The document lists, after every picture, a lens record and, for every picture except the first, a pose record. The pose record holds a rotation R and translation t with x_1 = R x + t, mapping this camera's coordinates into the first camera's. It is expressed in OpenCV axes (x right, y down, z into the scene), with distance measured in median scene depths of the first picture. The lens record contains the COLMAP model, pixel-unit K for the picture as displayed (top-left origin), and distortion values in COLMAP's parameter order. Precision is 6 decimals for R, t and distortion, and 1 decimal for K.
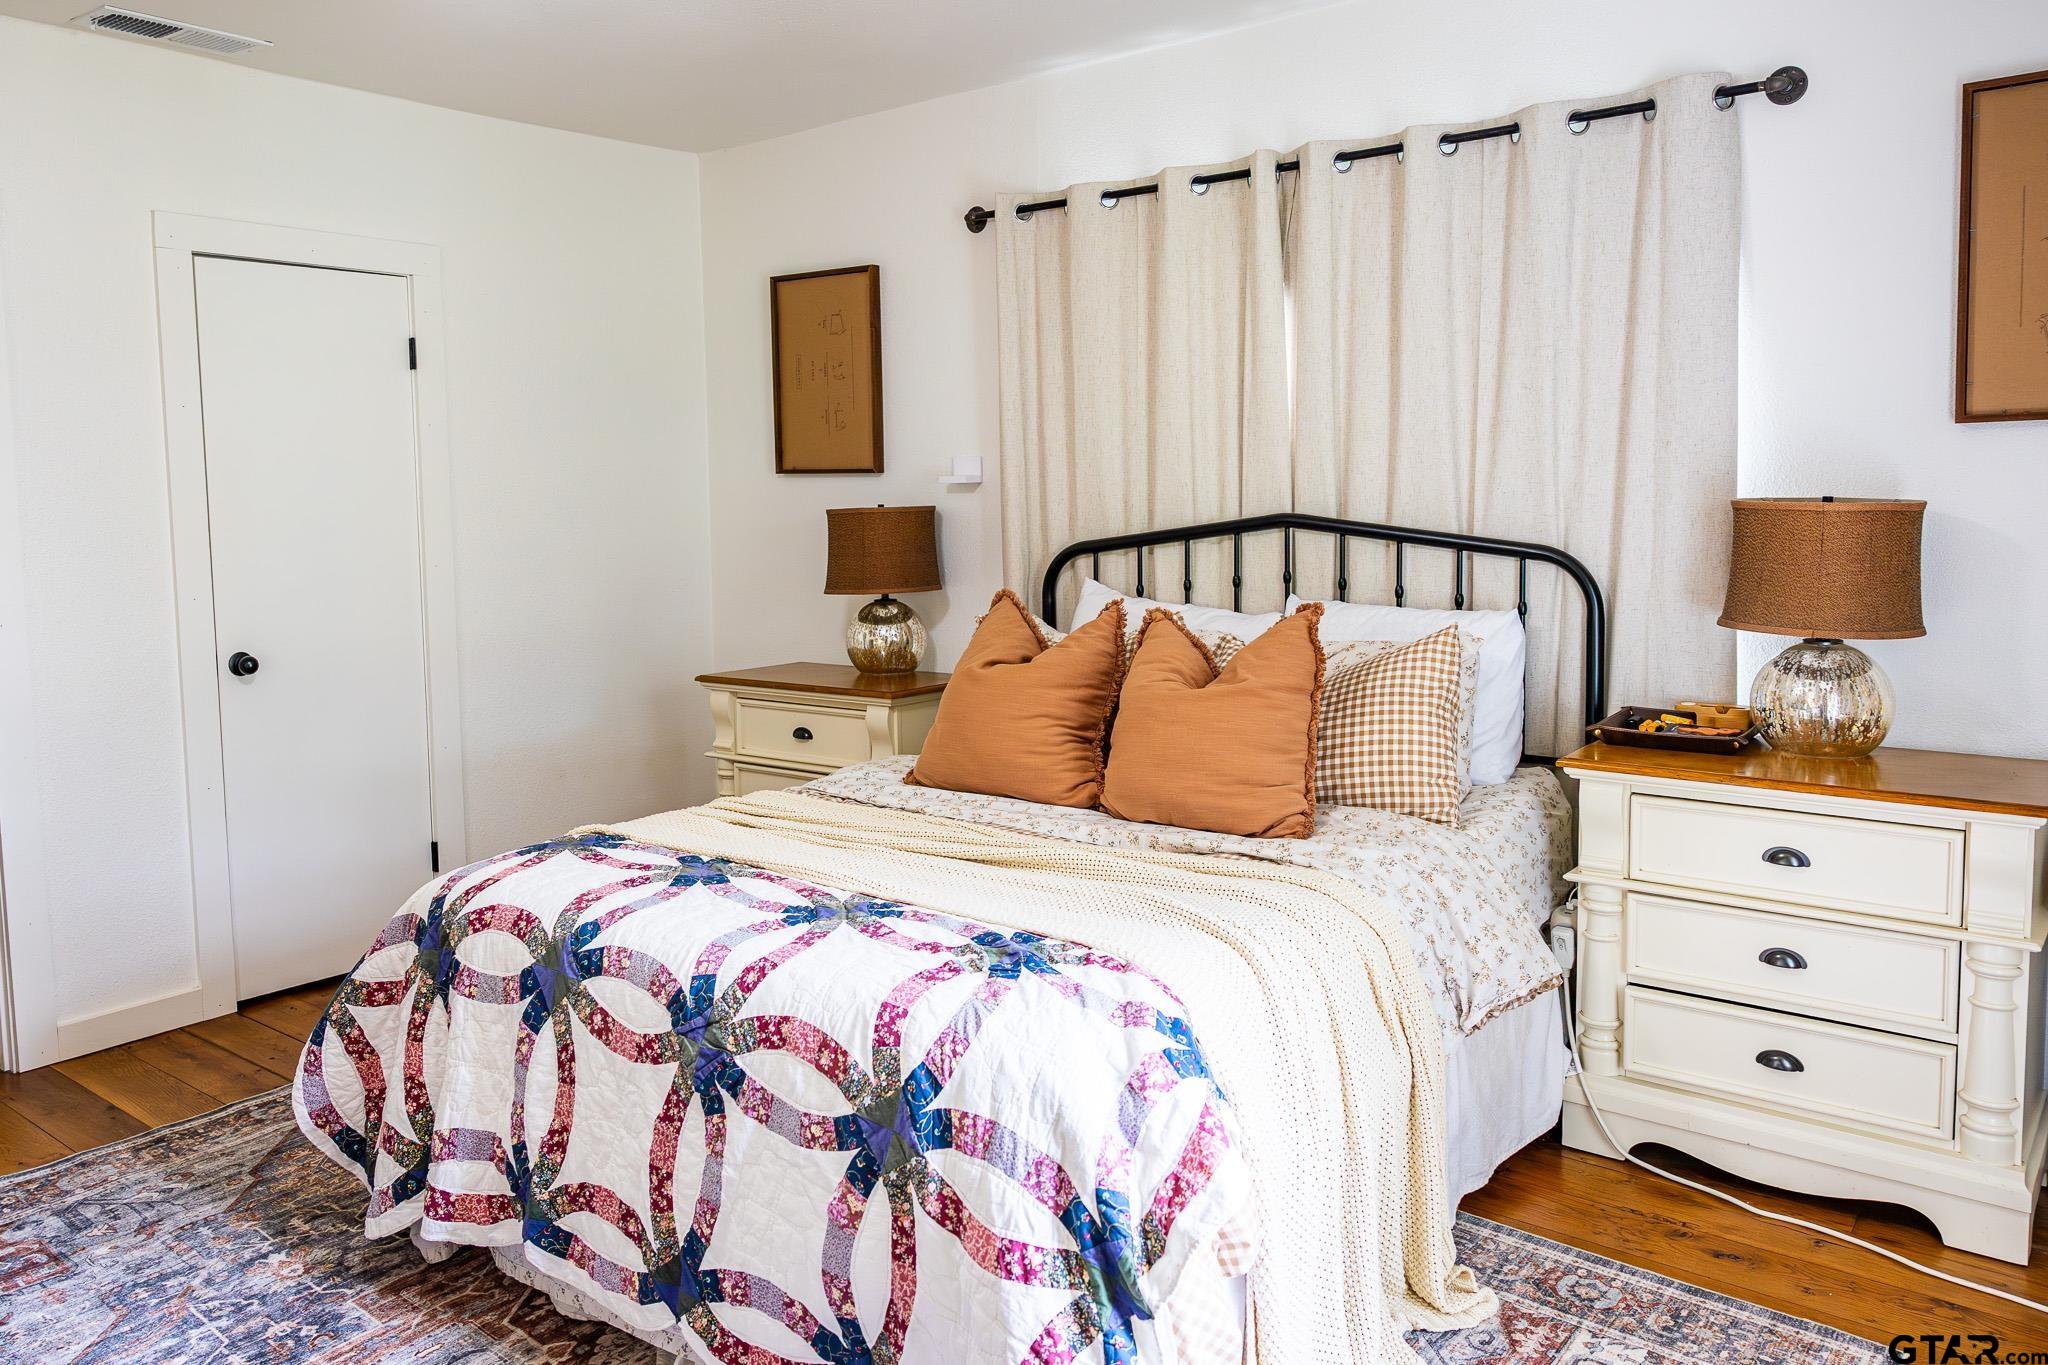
lens RADIAL K [[1537.6, 0, 1021.2], [0, 1537.6, 616.5], [0, 0, 1]] dist [-0.002946, -0.003239]
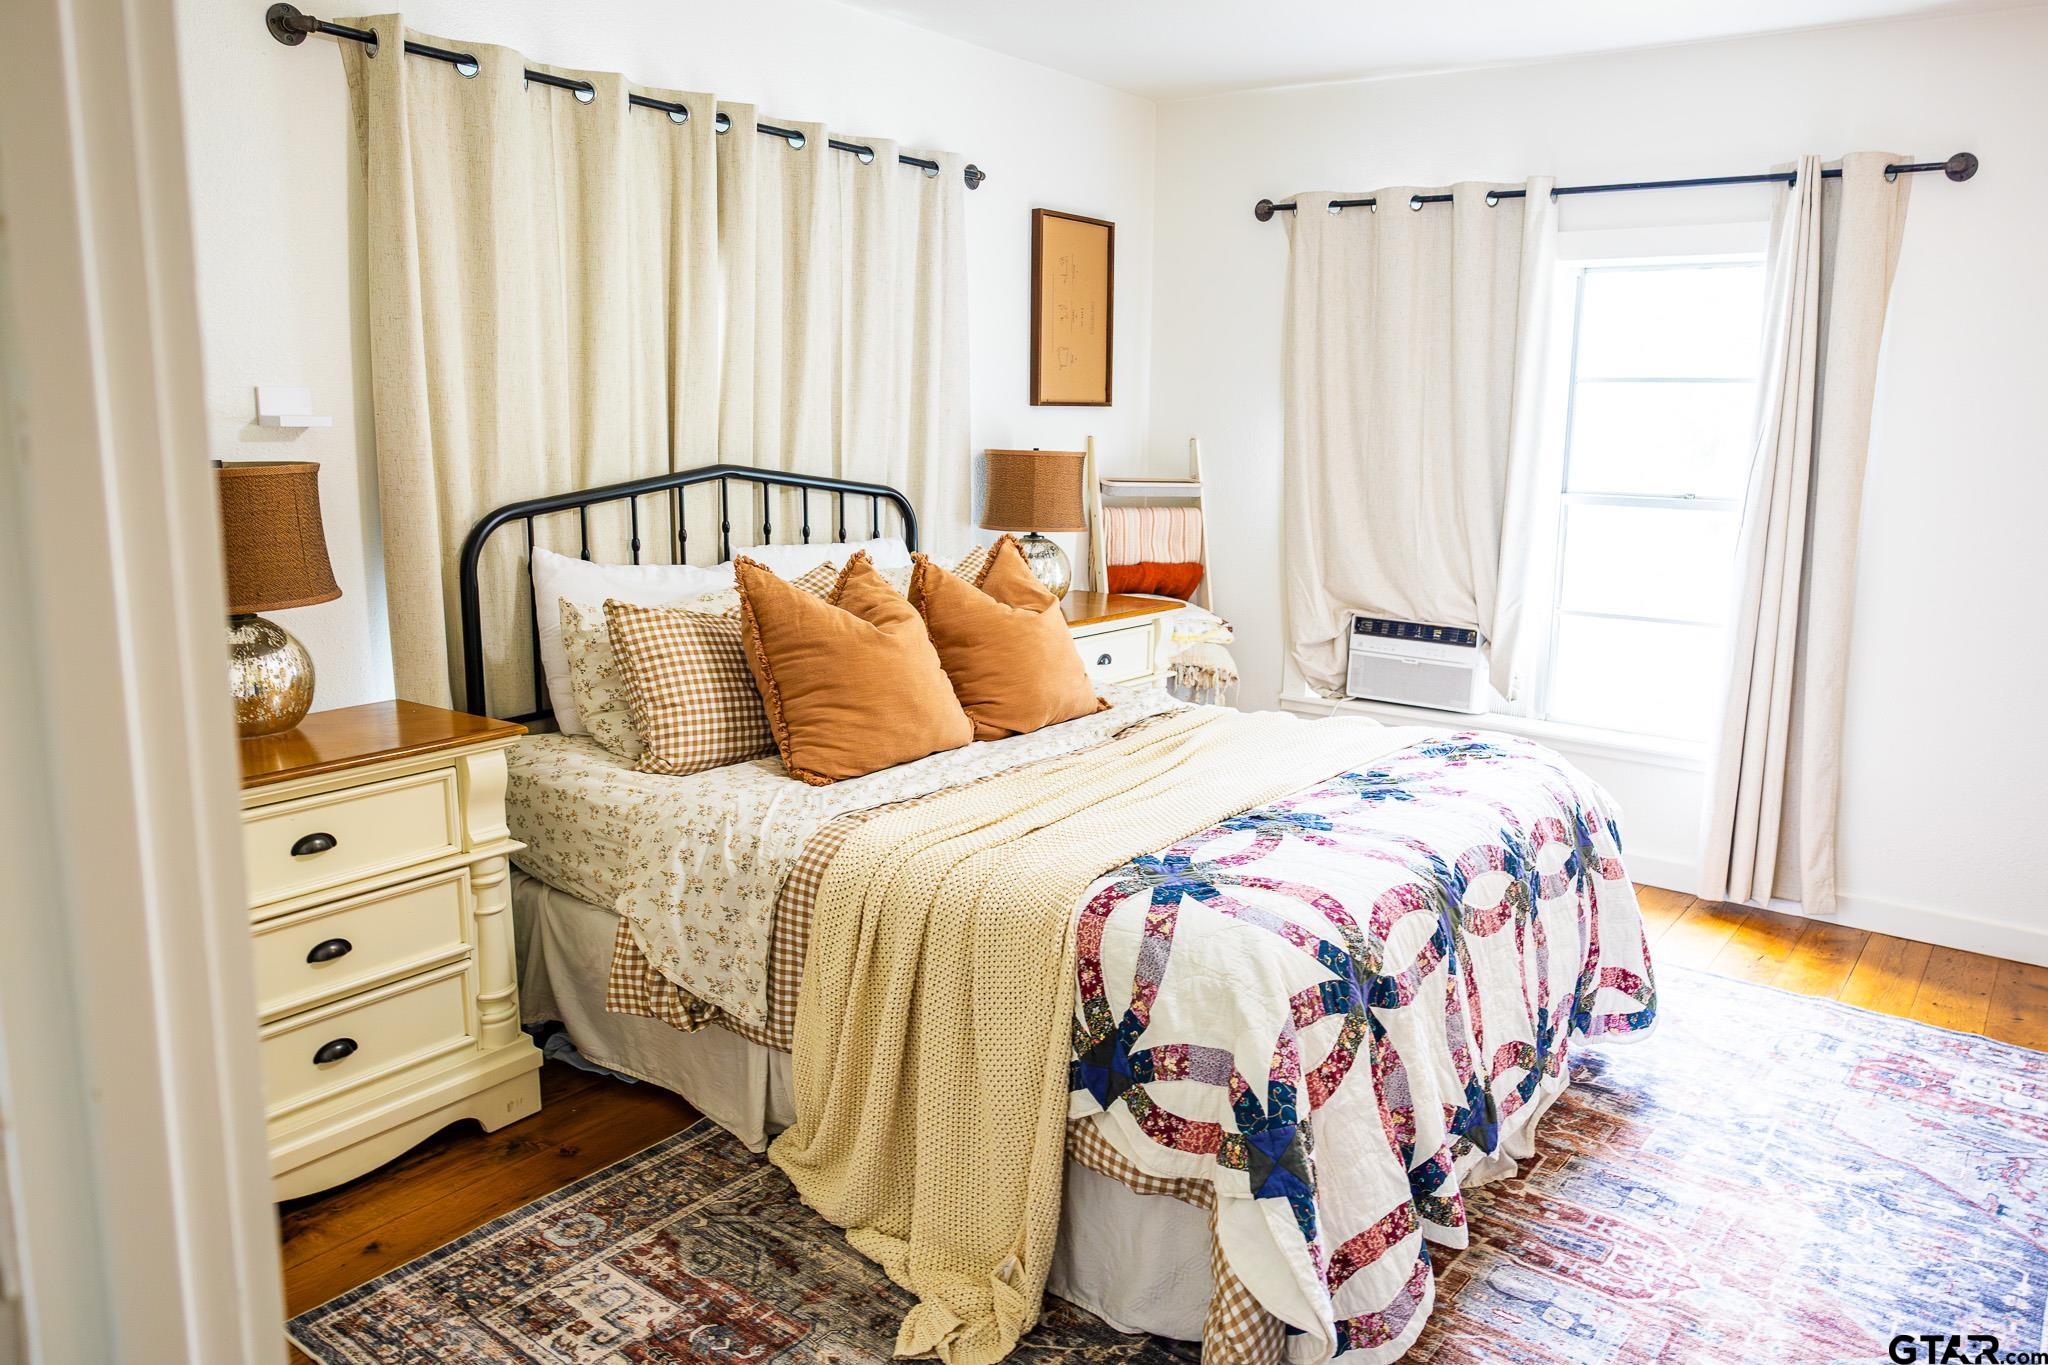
lens RADIAL K [[1394.8, 0, 1018.3], [0, 1394.8, 675.4], [0, 0, 1]] dist [-0.002155, 0.004547]
pose [[-0.026501, -0.167223, 0.985563, -0.777246], [0.067989, 0.983325, 0.168672, -0.072475], [-0.997334, 0.071477, -0.014690, 0.824480]]
